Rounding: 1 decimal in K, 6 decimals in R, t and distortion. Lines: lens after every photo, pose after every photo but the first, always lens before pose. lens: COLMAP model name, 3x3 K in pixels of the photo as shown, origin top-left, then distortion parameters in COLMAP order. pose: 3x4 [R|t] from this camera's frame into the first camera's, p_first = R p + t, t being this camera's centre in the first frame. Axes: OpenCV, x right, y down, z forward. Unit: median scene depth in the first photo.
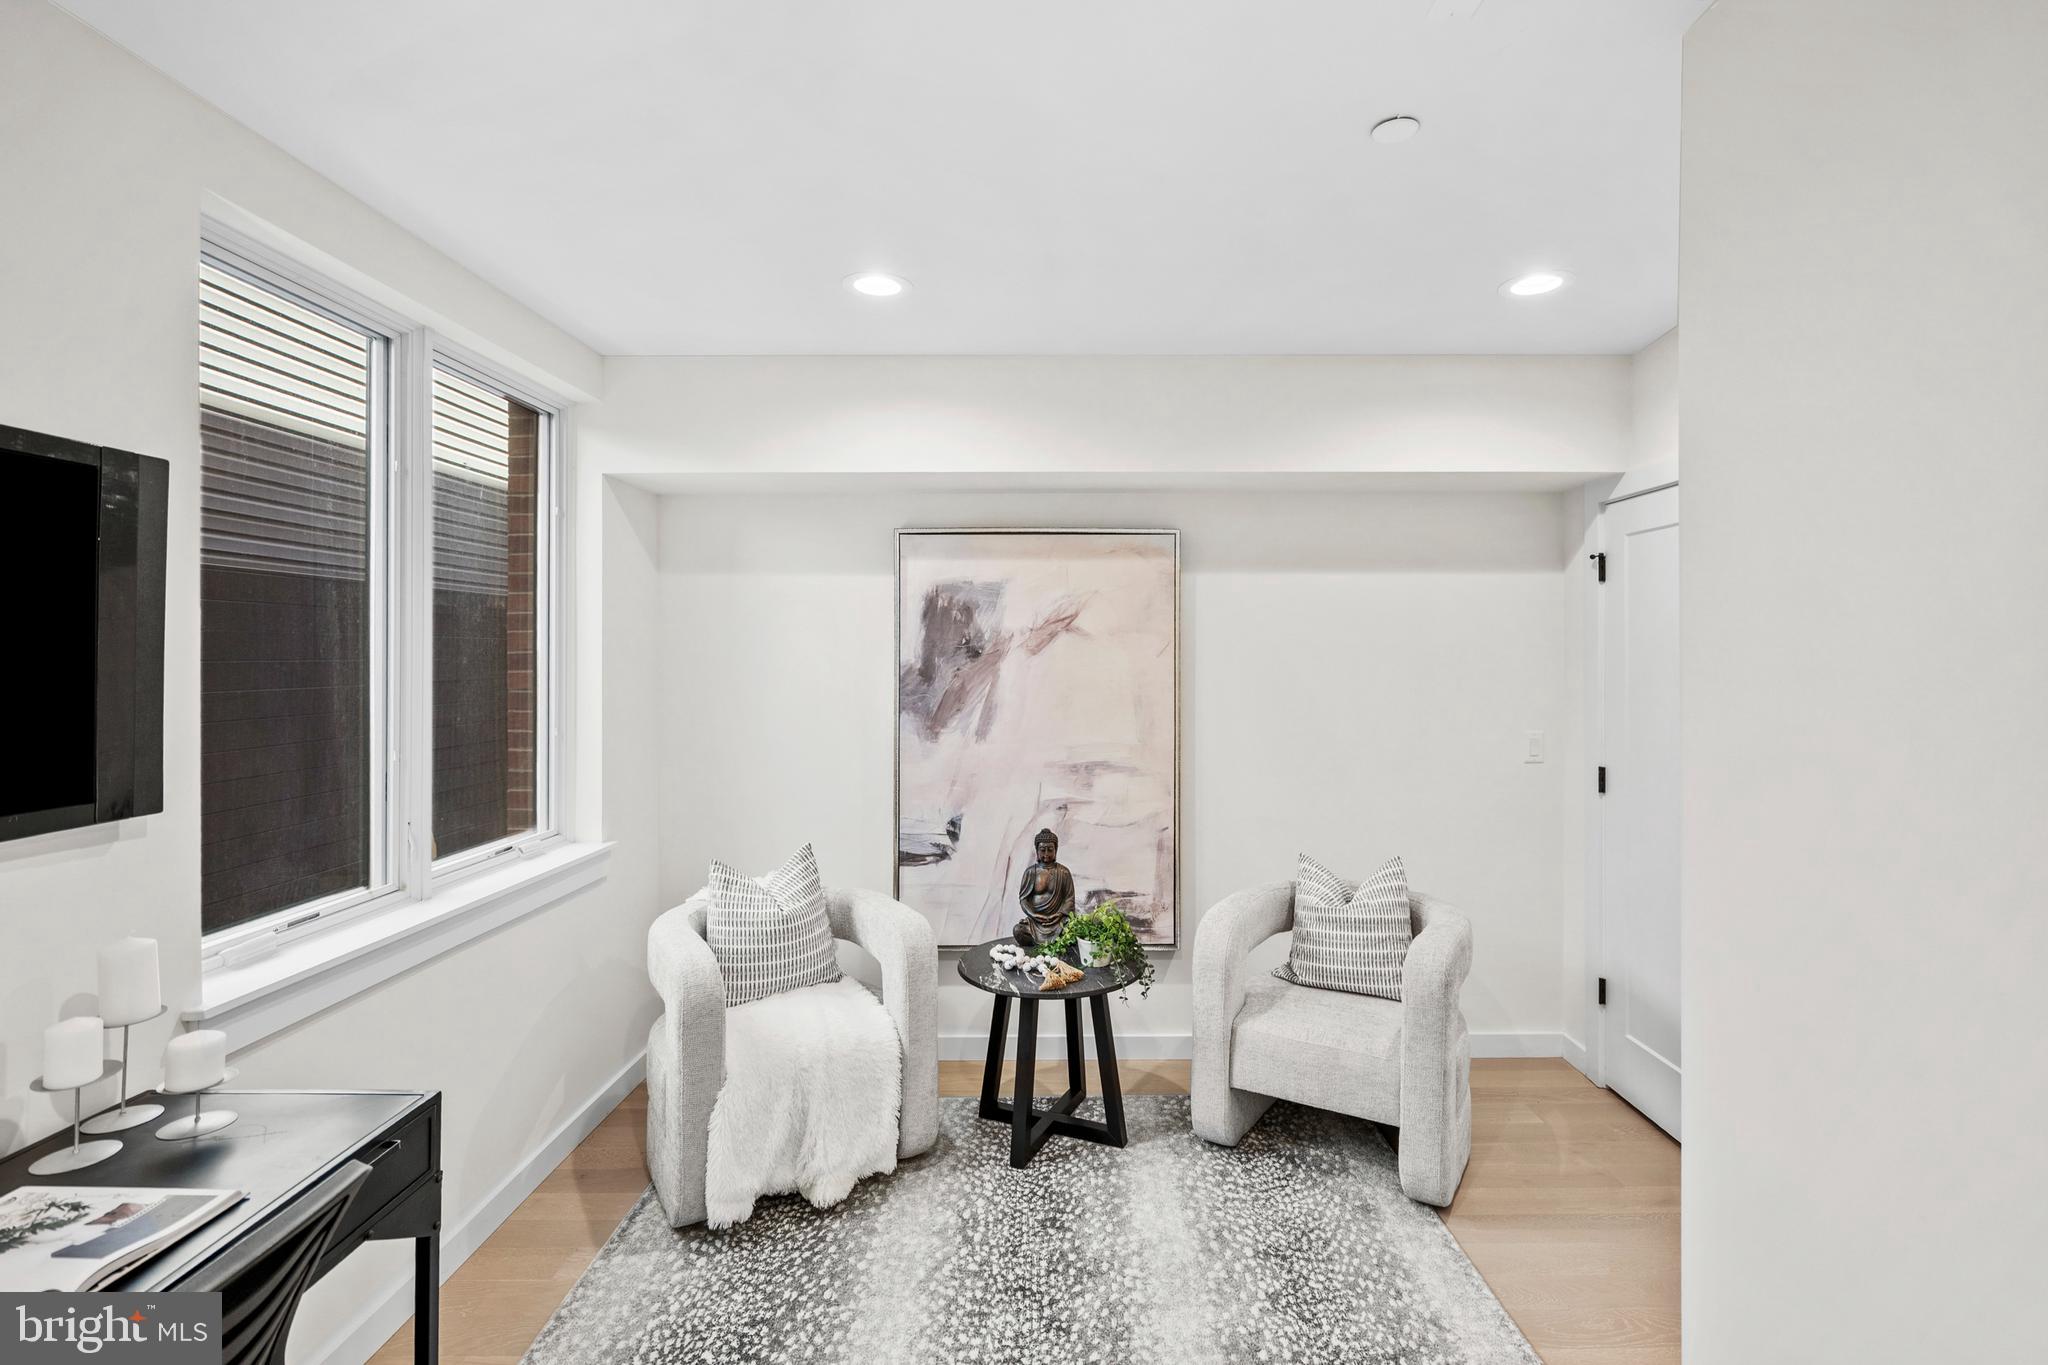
lens RADIAL K [[941.6, 0, 1035.1], [0, 941.6, 650.6], [0, 0, 1]] dist [0.000942, 0.000103]
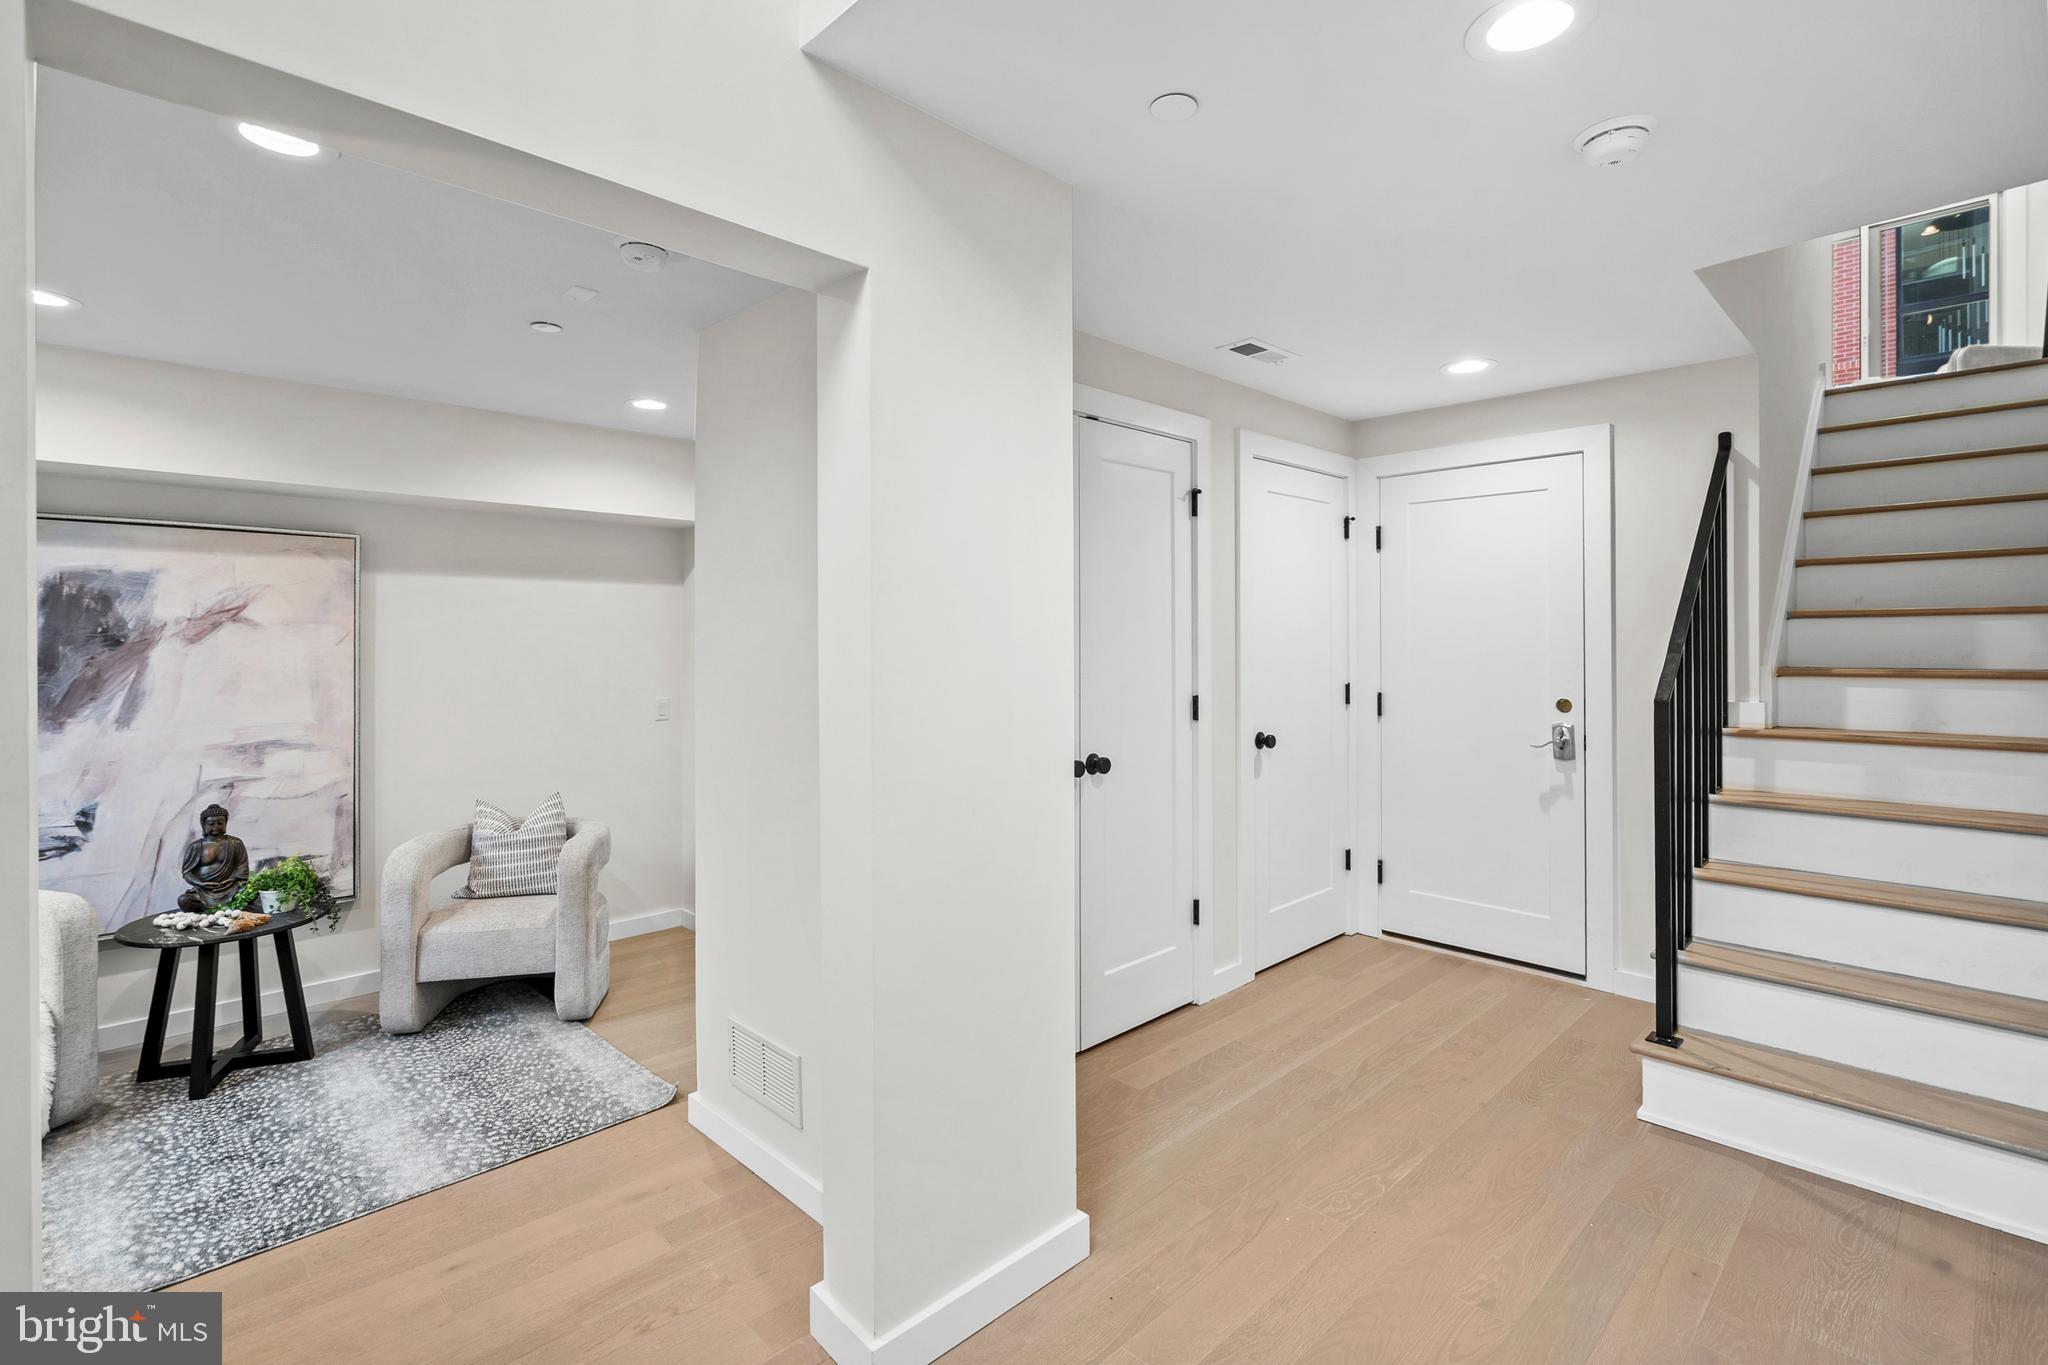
lens RADIAL K [[941.6, 0, 1035.1], [0, 941.6, 650.6], [0, 0, 1]] dist [0.000942, 0.000103]
pose [[0.684801, -0.005467, 0.728710, -0.135787], [-0.004278, 0.999924, 0.011522, -0.003957], [-0.728718, -0.011008, 0.684726, -0.443907]]
